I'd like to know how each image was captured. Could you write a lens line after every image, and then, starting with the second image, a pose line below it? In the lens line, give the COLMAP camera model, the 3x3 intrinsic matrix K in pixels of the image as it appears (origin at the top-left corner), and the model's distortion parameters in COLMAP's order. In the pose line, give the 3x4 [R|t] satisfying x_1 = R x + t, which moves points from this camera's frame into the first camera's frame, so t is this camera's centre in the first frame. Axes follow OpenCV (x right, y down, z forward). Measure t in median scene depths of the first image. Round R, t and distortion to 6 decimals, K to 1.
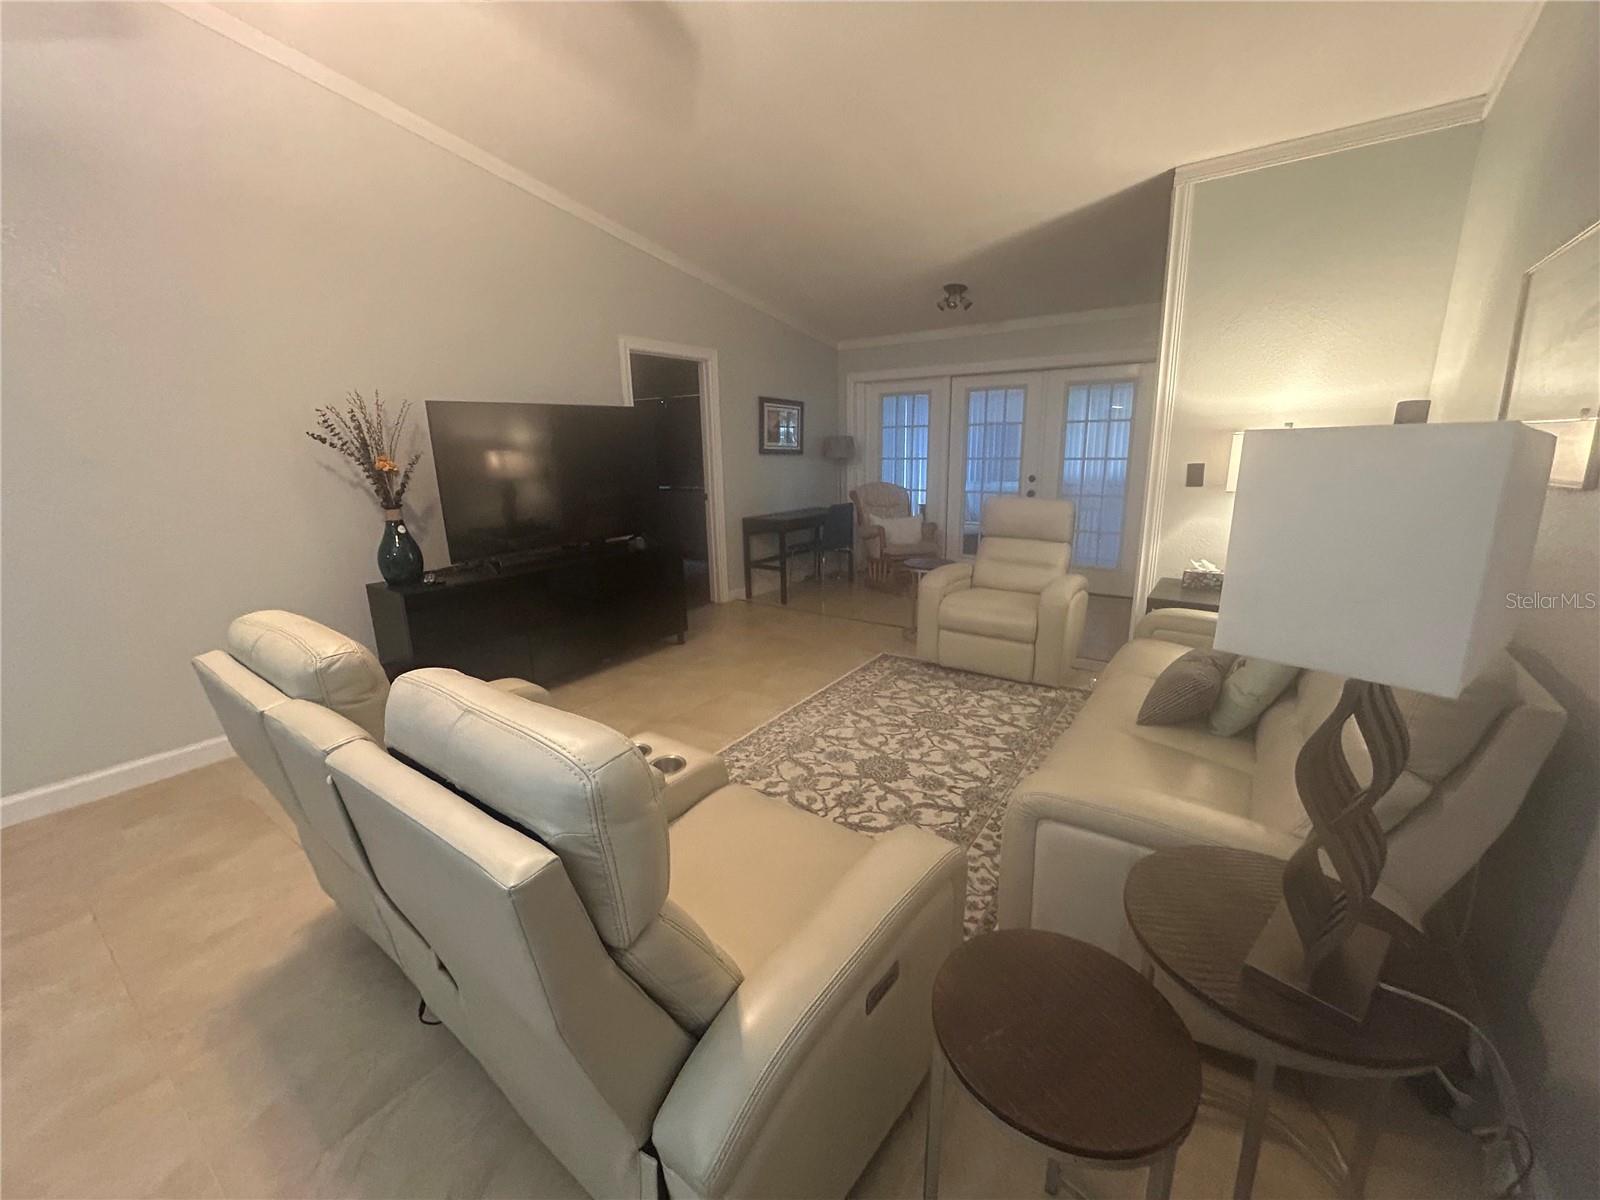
lens RADIAL K [[645.1, 0, 804.1], [0, 645.1, 600.2], [0, 0, 1]] dist [-0.000785, 0.000687]
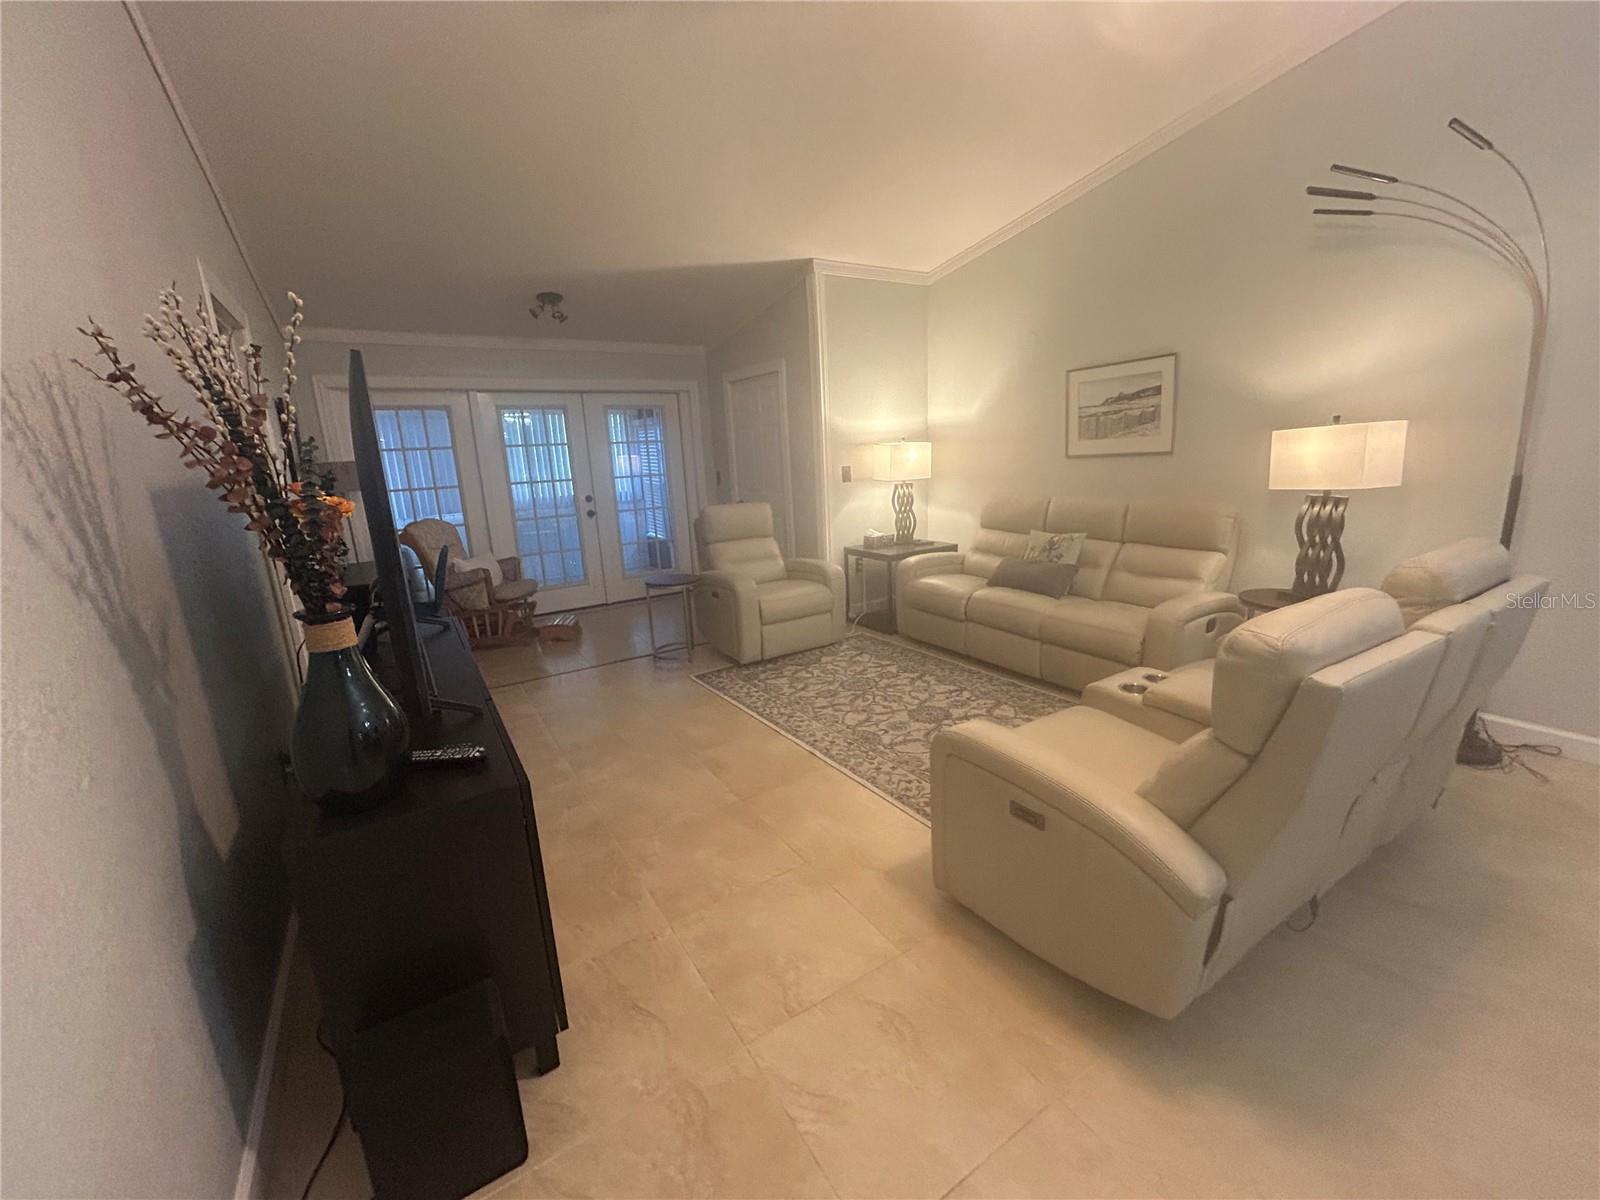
lens RADIAL K [[650.6, 0, 806.9], [0, 650.6, 600.5], [0, 0, 1]] dist [-0.001088, 0.005976]
pose [[0.372540, -0.212978, 0.903247, -0.790185], [0.260815, 0.958108, 0.118342, -0.113130], [-0.890612, 0.191494, 0.412481, 0.518283]]
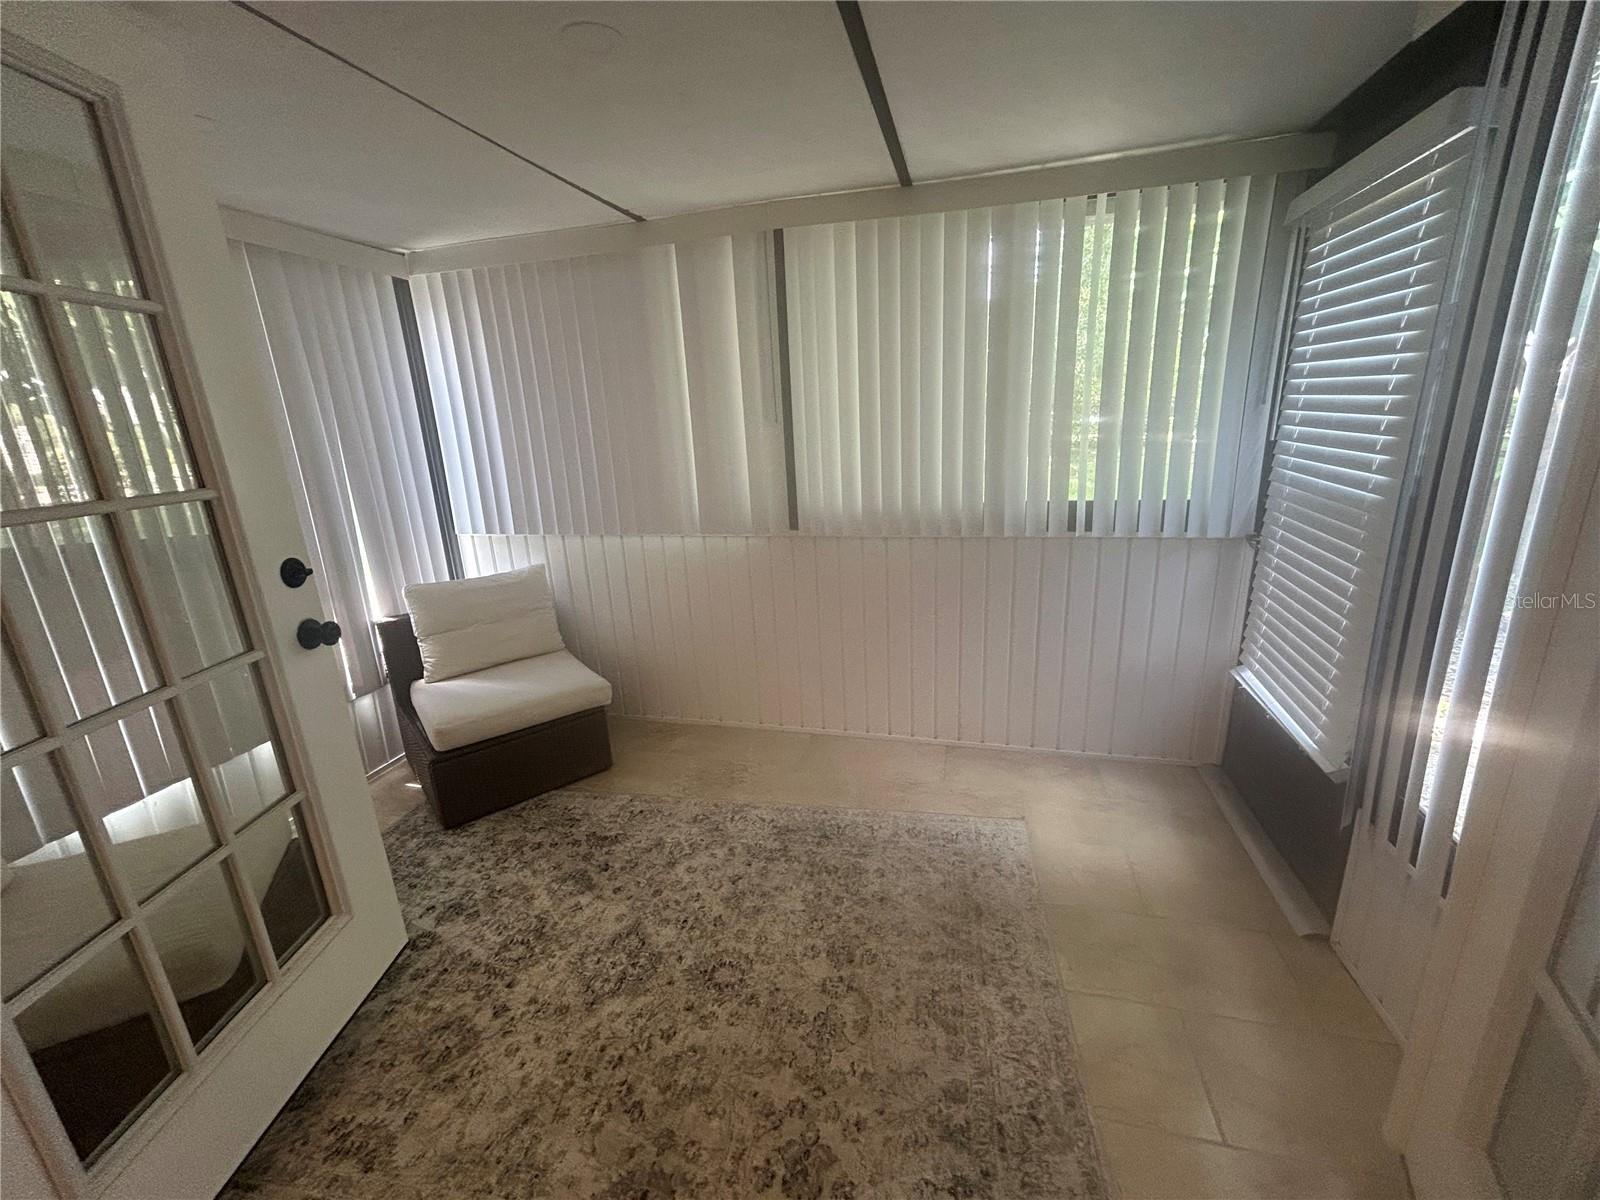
lens RADIAL K [[650.6, 0, 806.9], [0, 650.6, 600.5], [0, 0, 1]] dist [-0.001088, 0.005976]
pose [[0.936959, -0.115576, 0.329772, 0.713910], [0.112865, 0.993232, 0.027425, -0.371447], [-0.330709, 0.011524, 0.943662, 1.595024]]
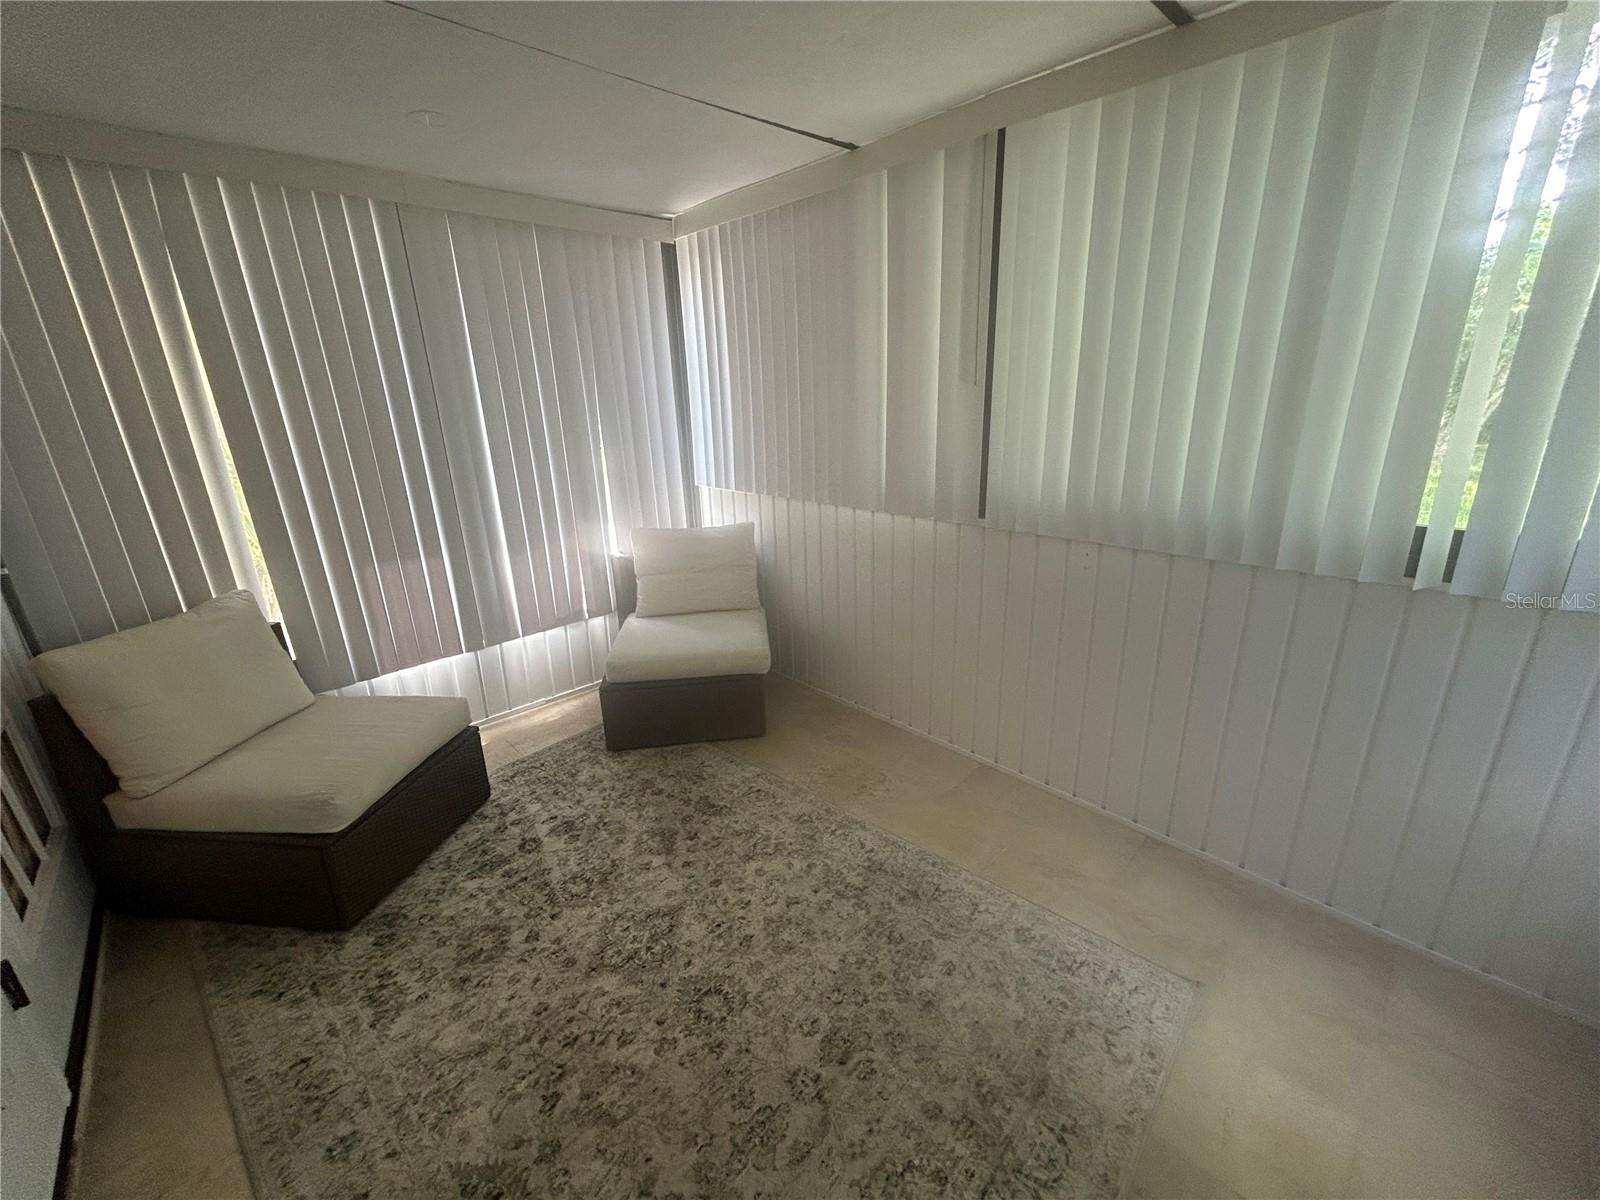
lens RADIAL K [[650.6, 0, 806.9], [0, 650.6, 600.5], [0, 0, 1]] dist [-0.001088, 0.005976]
pose [[0.981505, 0.048471, -0.185200, 0.924653], [-0.036569, 0.997073, 0.067150, -0.392787], [0.187912, -0.059135, 0.980404, 1.676881]]
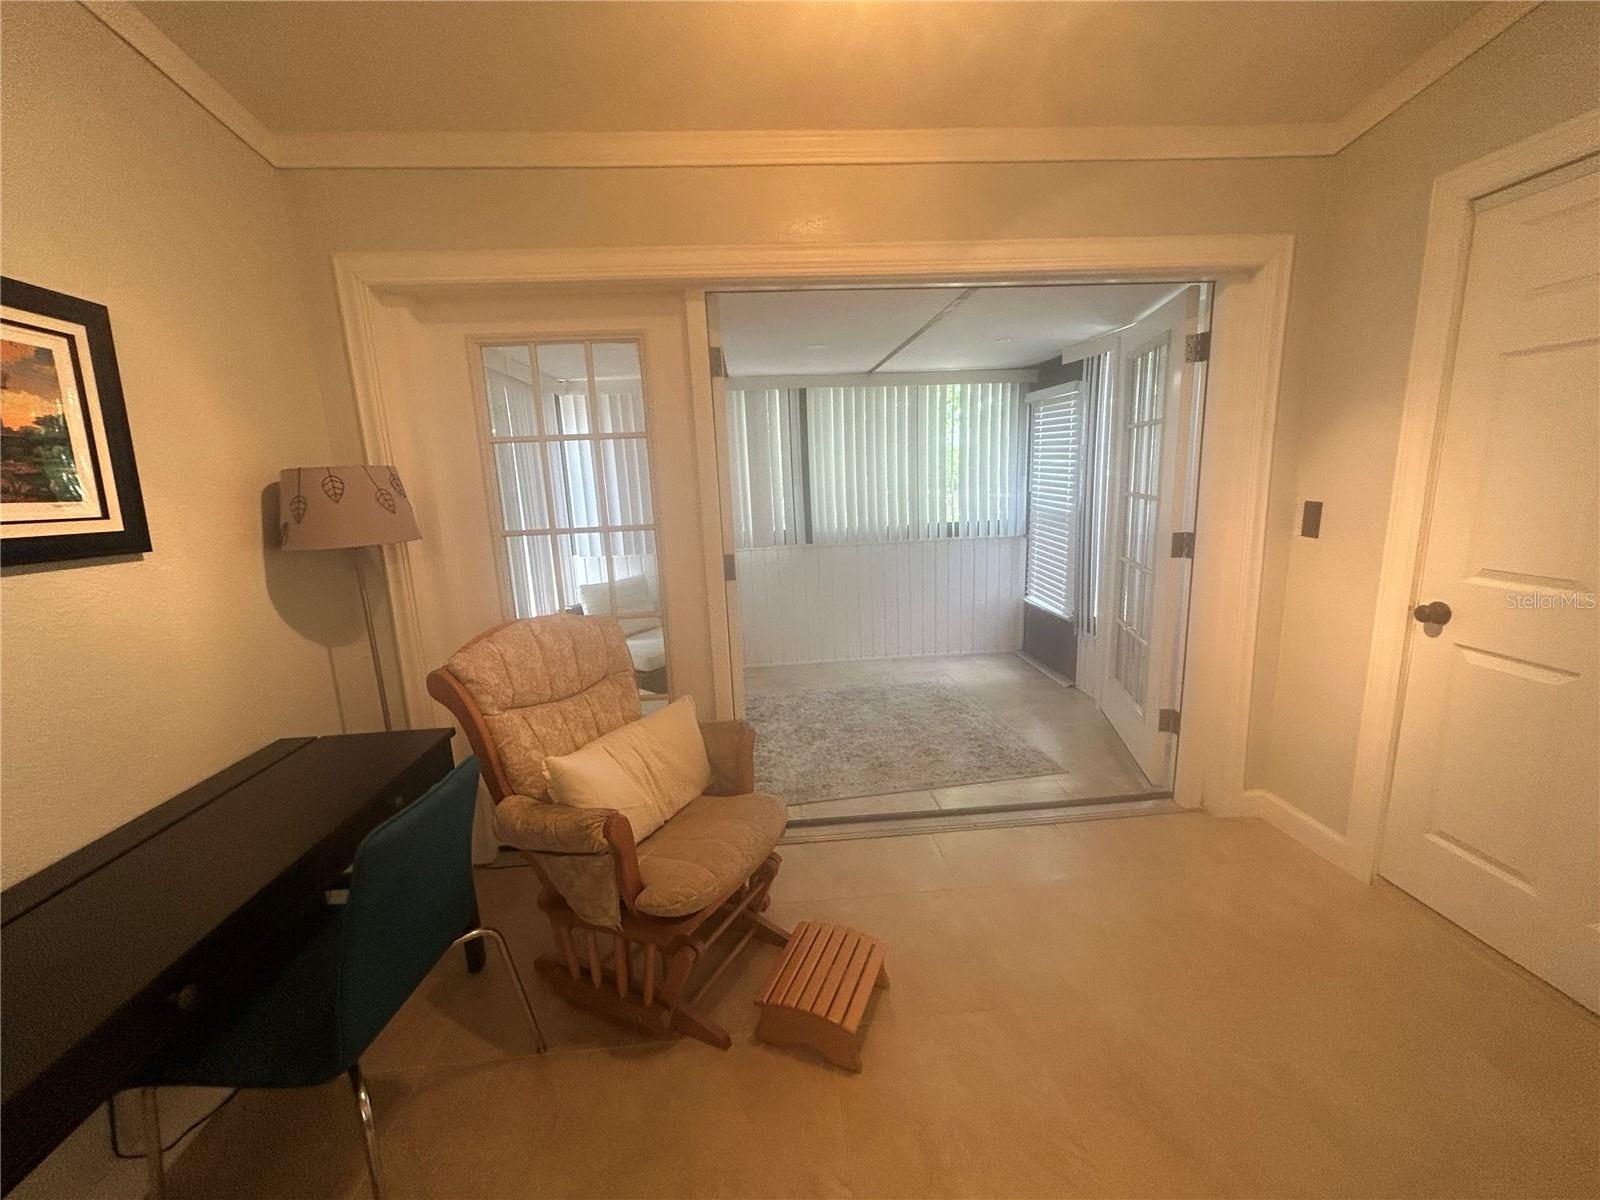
lens RADIAL K [[645.1, 0, 804.1], [0, 645.1, 600.2], [0, 0, 1]] dist [-0.000785, 0.000687]
pose [[0.772358, -0.138973, 0.619798, 0.056773], [0.186660, 0.982347, -0.012340, -0.296353], [-0.607142, 0.125223, 0.784664, 1.250913]]
